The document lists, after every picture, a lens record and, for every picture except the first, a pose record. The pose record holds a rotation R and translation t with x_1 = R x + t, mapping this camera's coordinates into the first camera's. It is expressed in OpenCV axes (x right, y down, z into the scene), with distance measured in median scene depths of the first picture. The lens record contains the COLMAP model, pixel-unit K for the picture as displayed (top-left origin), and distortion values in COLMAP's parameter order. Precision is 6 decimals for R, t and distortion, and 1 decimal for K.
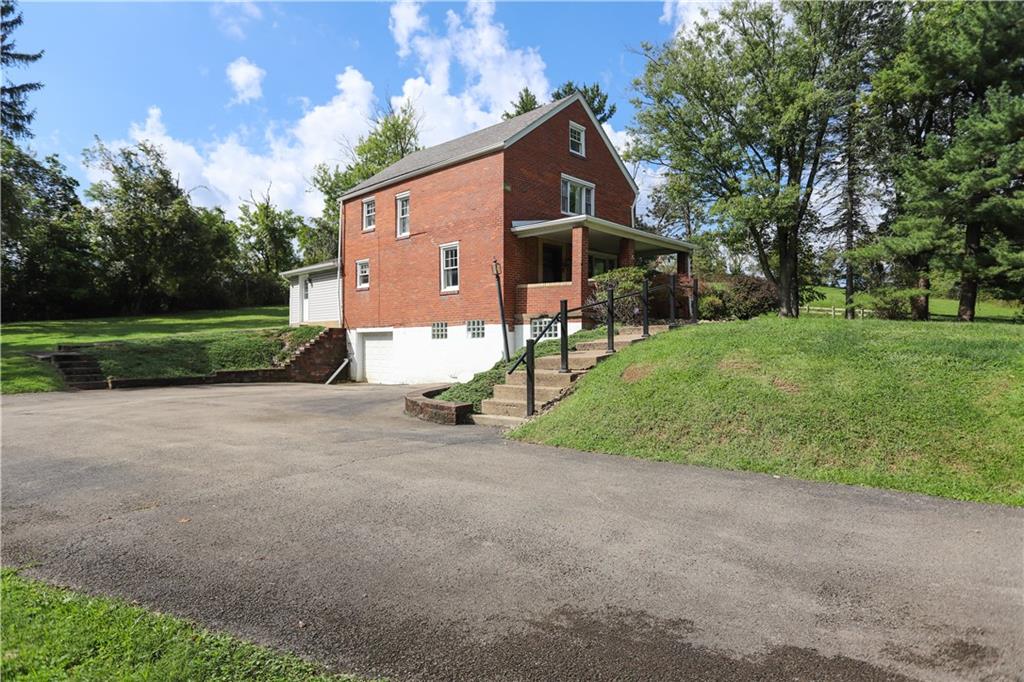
lens RADIAL K [[587.4, 0, 511.7], [0, 587.4, 344.4], [0, 0, 1]] dist [-0.033414, 0.016879]
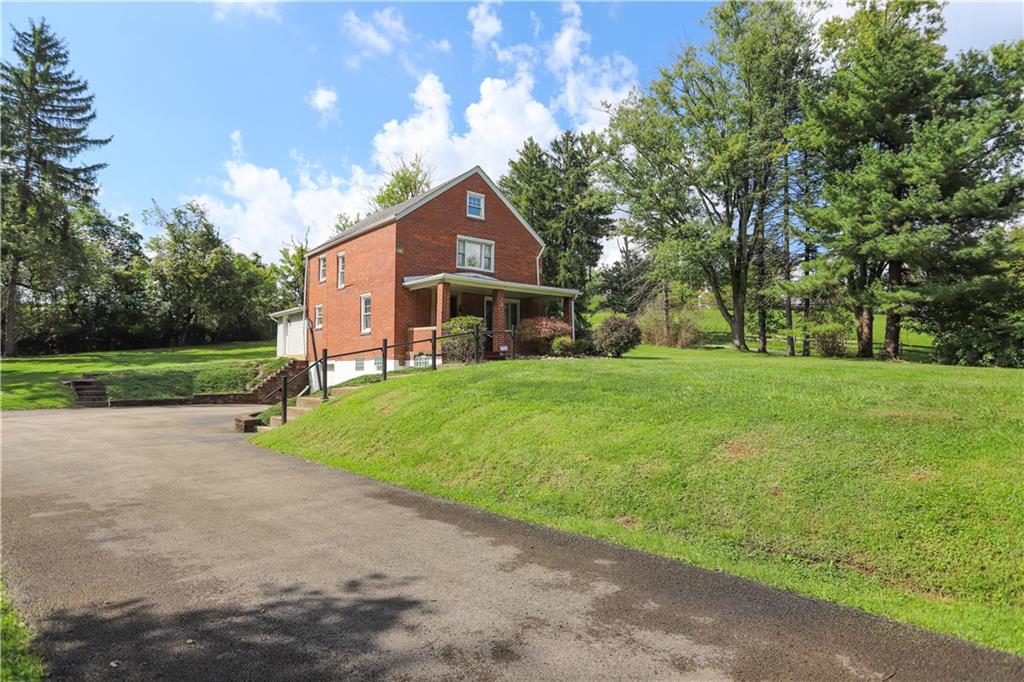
lens RADIAL K [[587.4, 0, 510.6], [0, 587.4, 338.1], [0, 0, 1]] dist [-0.033414, 0.016879]
pose [[0.991514, -0.002287, -0.129980, 0.306478], [-0.004752, 0.998539, -0.053821, -0.011170], [0.129913, 0.053982, 0.990055, -0.158916]]
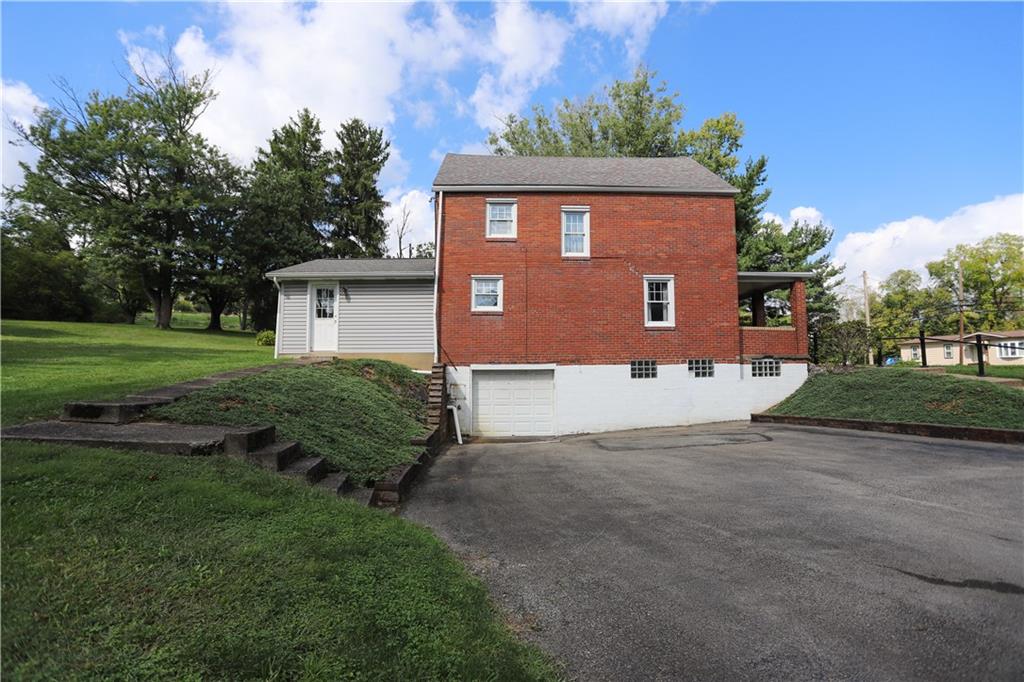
lens RADIAL K [[503.0, 0, 511.0], [0, 503.0, 345.9], [0, 0, 1]] dist [-0.003359, -0.000053]
pose [[0.685411, 0.062298, 0.725487, -0.712575], [0.009649, 0.995469, -0.094597, 0.010134], [-0.728093, 0.071838, 0.681704, 0.542859]]
